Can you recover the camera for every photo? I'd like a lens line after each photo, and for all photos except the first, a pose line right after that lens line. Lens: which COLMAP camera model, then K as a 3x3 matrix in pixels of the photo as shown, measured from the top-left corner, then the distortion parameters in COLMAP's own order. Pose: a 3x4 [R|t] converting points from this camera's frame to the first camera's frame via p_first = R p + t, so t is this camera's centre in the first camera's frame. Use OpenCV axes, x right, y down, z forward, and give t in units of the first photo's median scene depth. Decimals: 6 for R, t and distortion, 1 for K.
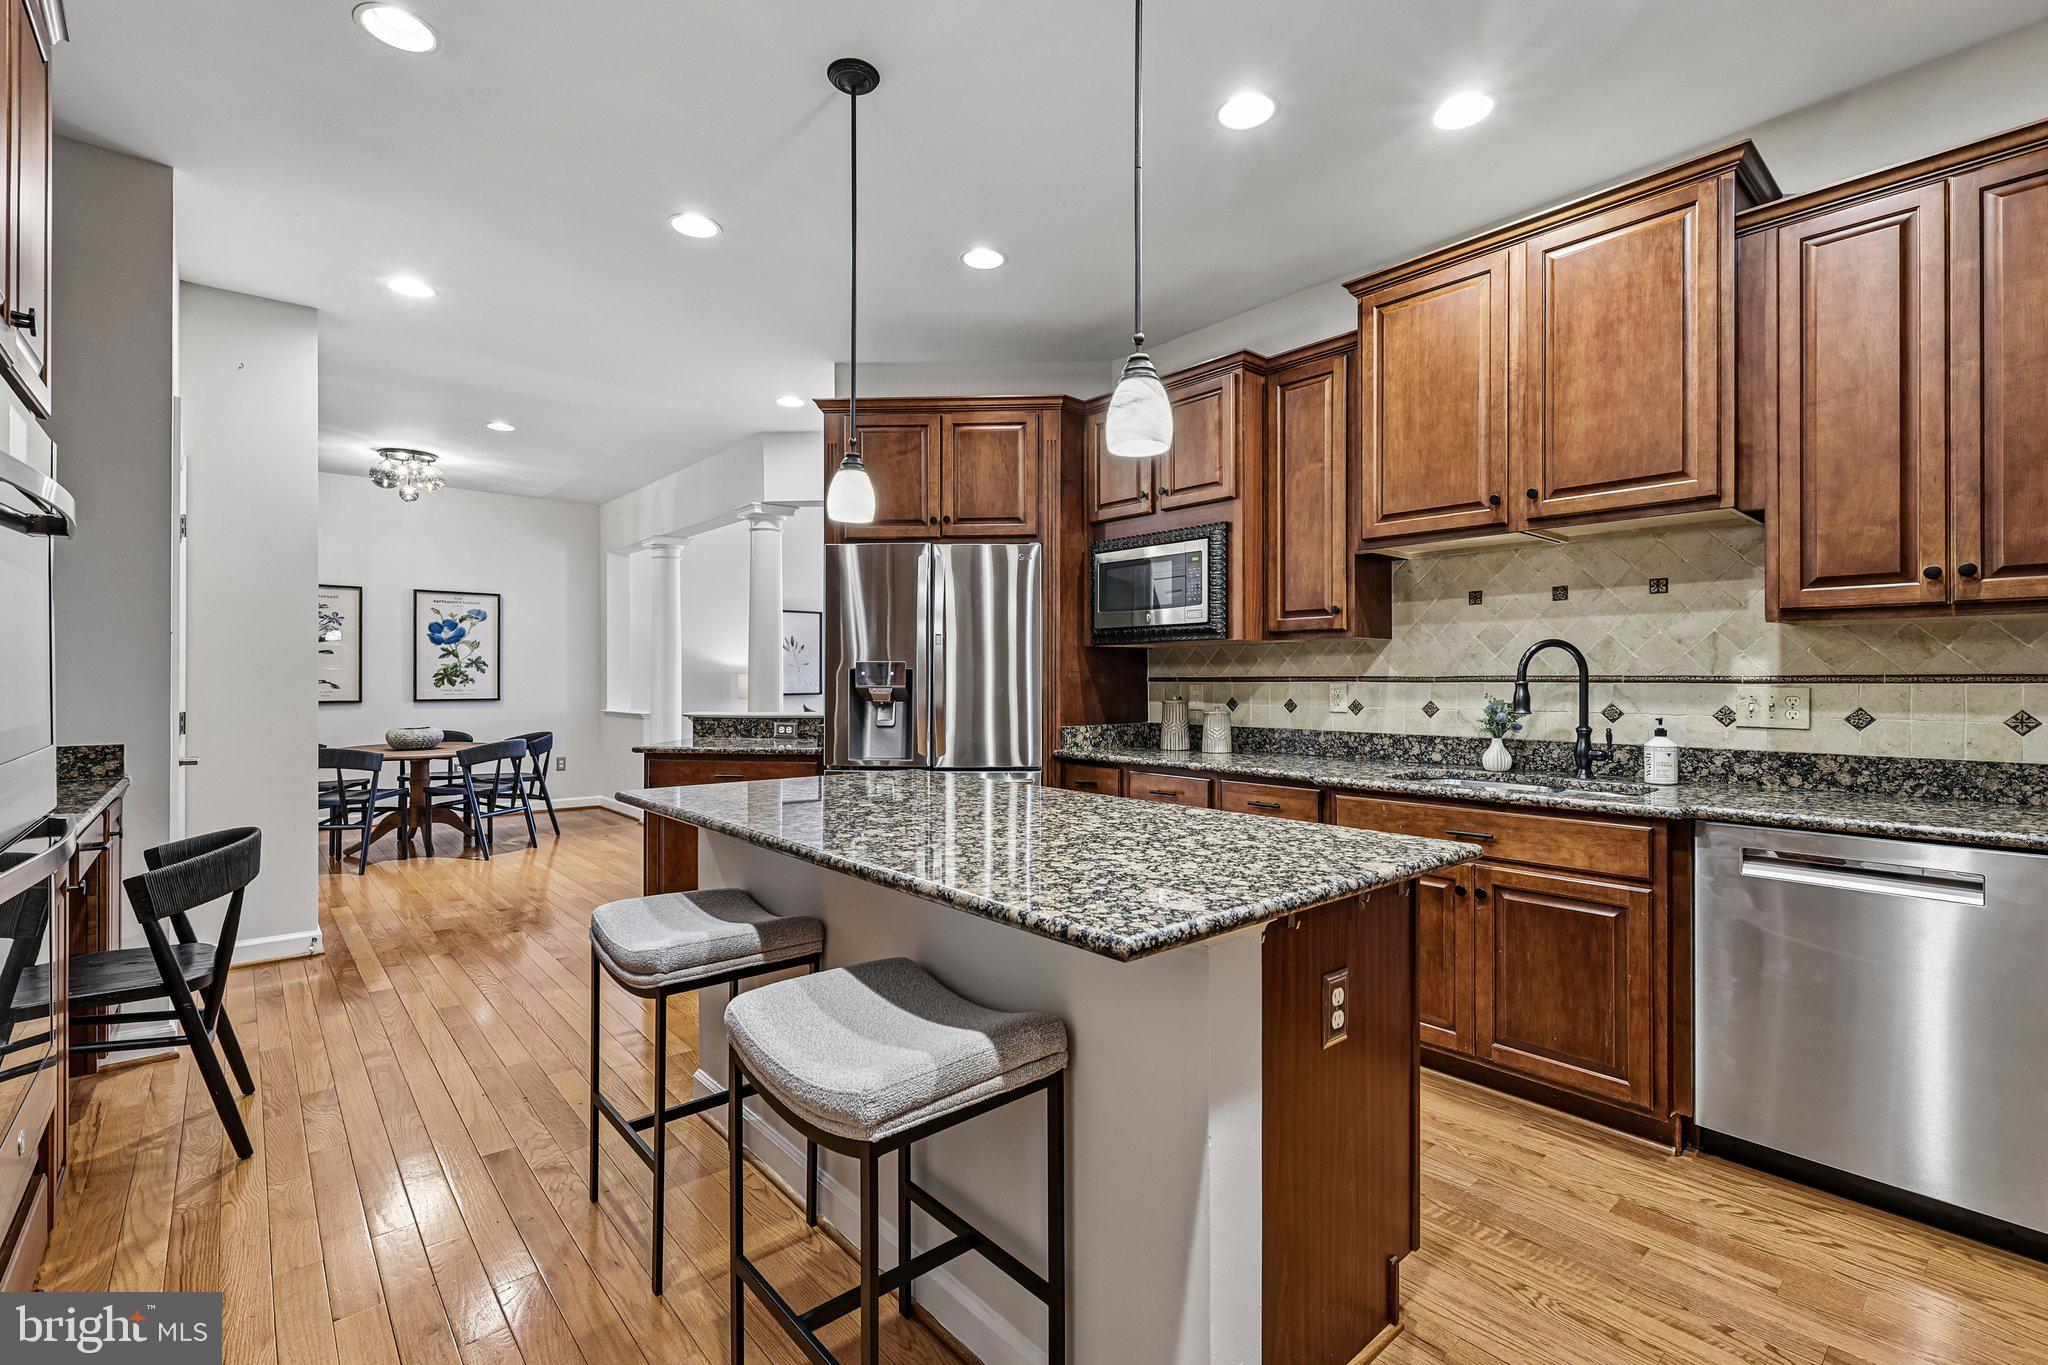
lens RADIAL K [[912.8, 0, 1021.1], [0, 912.8, 667.8], [0, 0, 1]] dist [0.001665, -0.000047]
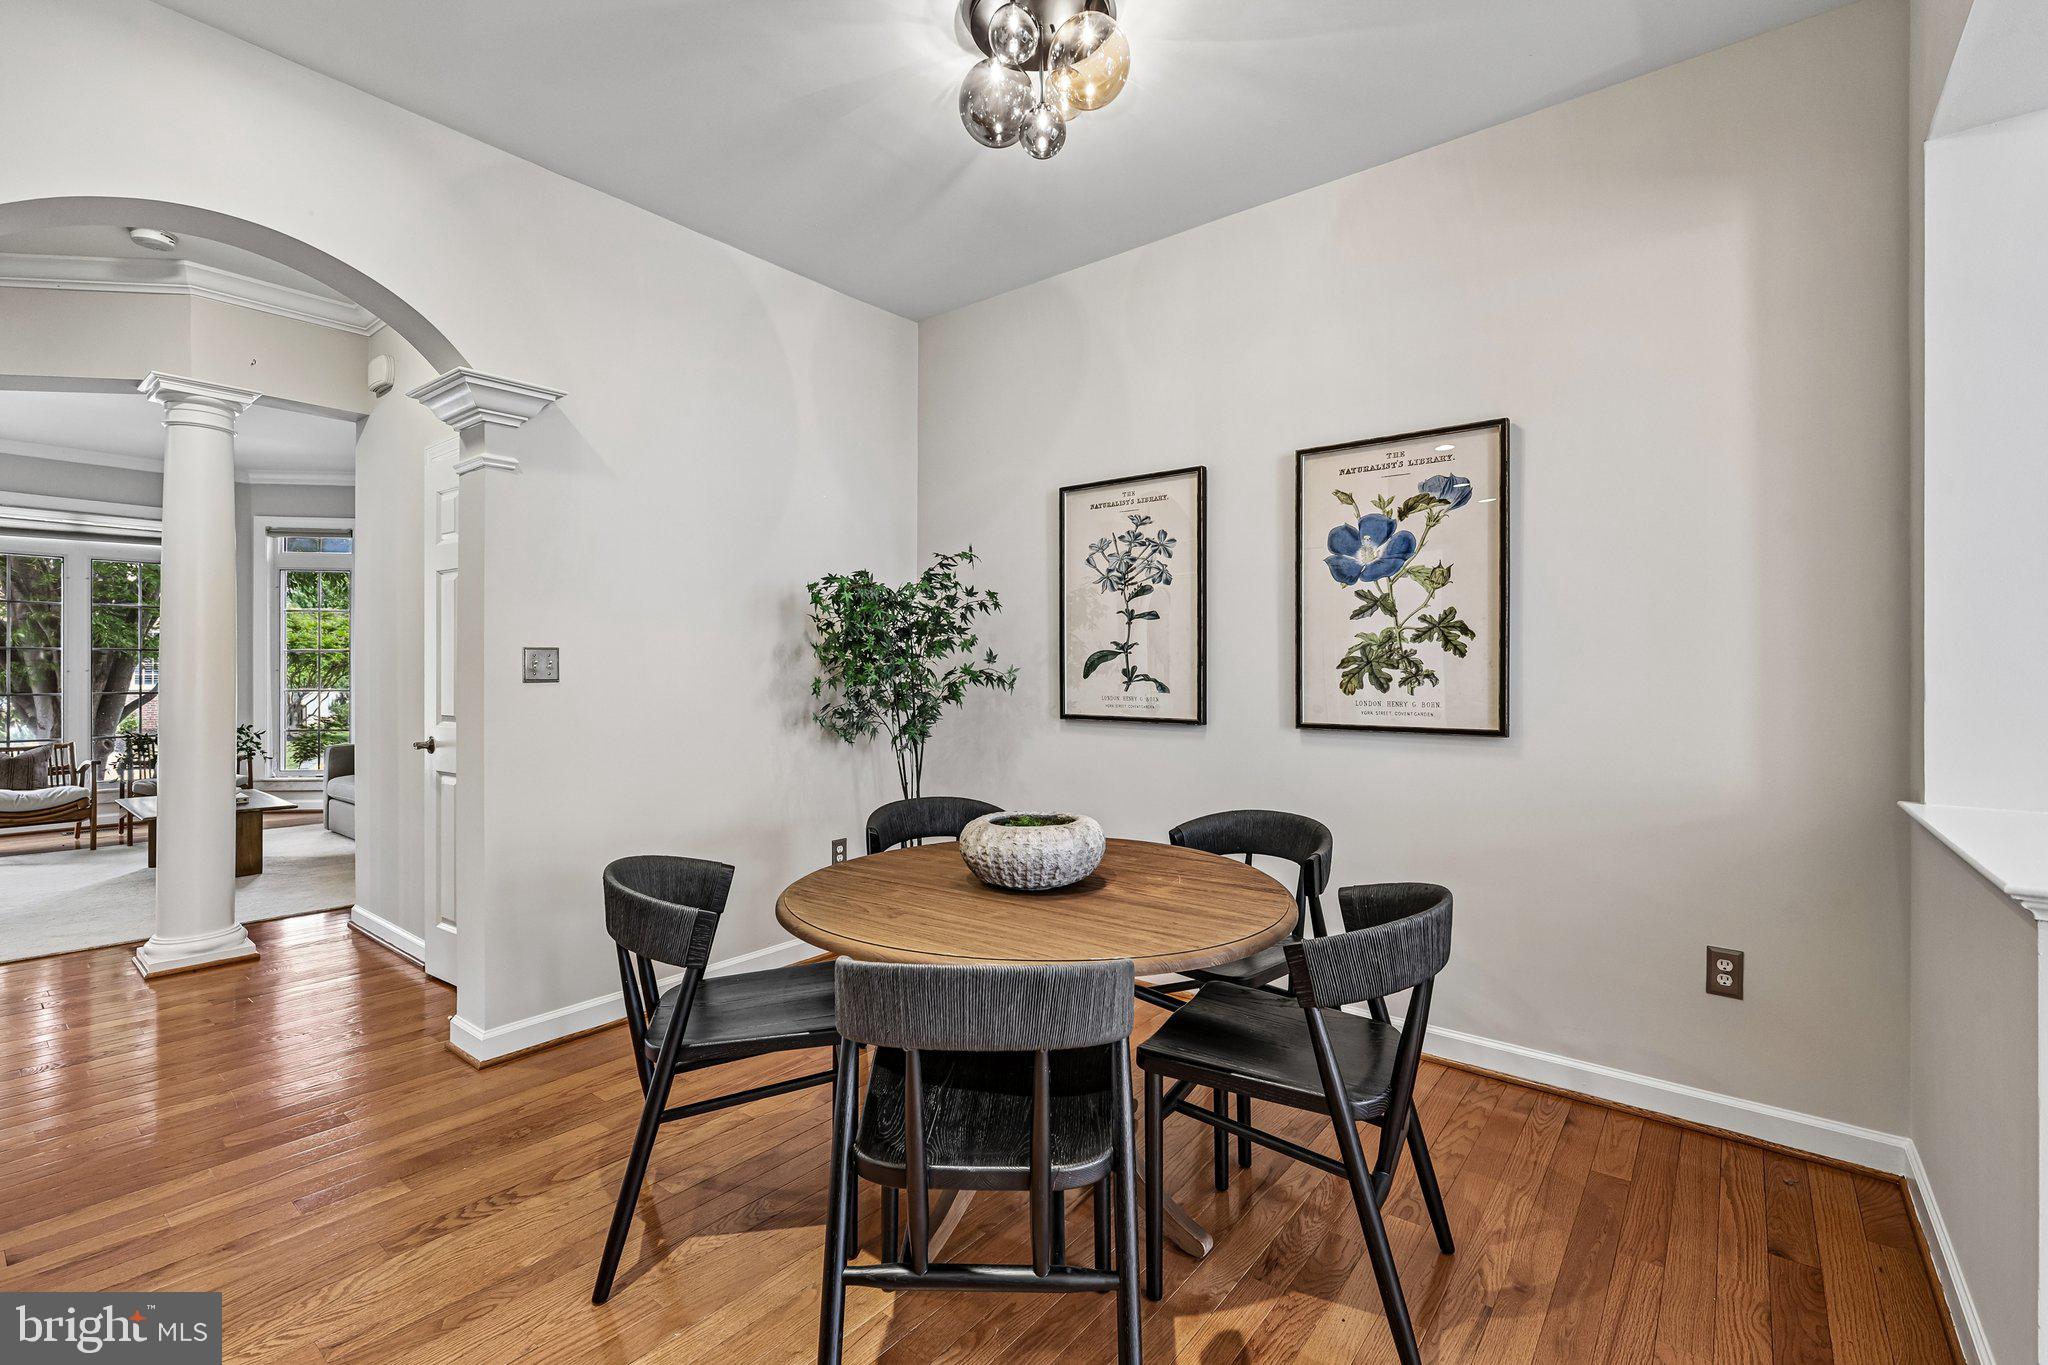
lens RADIAL K [[904.0, 0, 1009.5], [0, 904.0, 680.5], [0, 0, 1]] dist [-0.012982, -0.000037]
pose [[0.183456, 0.005164, -0.983014, -0.288741], [0.005486, 0.999965, 0.006277, 0.012244], [0.983013, -0.006544, 0.183421, 0.783569]]
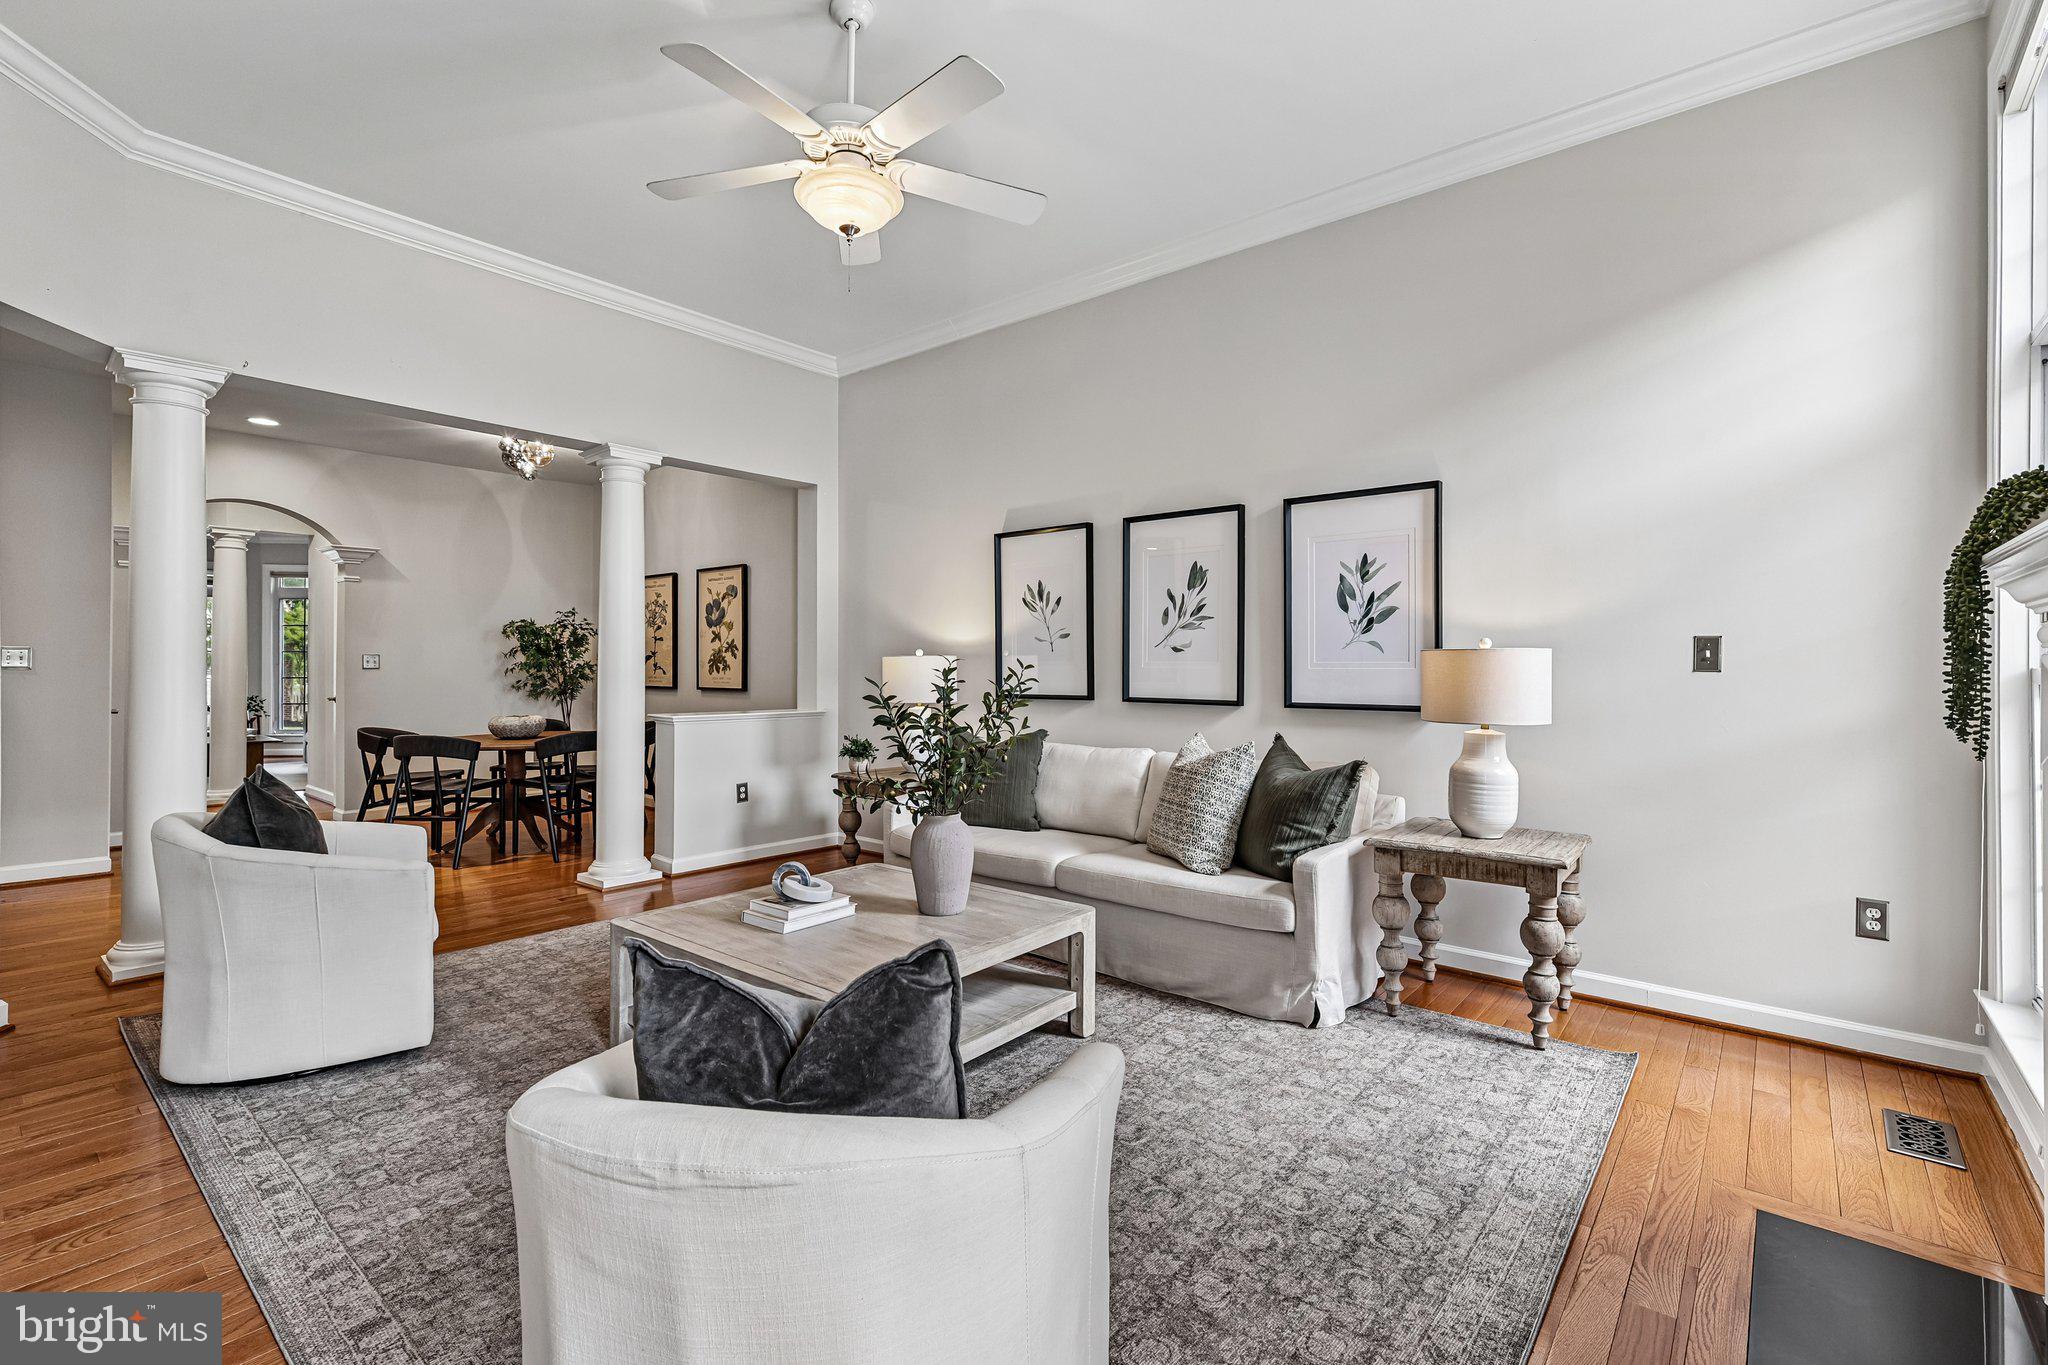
lens RADIAL K [[912.8, 0, 1021.1], [0, 912.8, 667.8], [0, 0, 1]] dist [0.001665, -0.000047]
pose [[0.163327, 0.010729, -0.986514, 0.308784], [0.013212, 0.999827, 0.013061, 0.006931], [0.986483, -0.015167, 0.163157, 1.147944]]
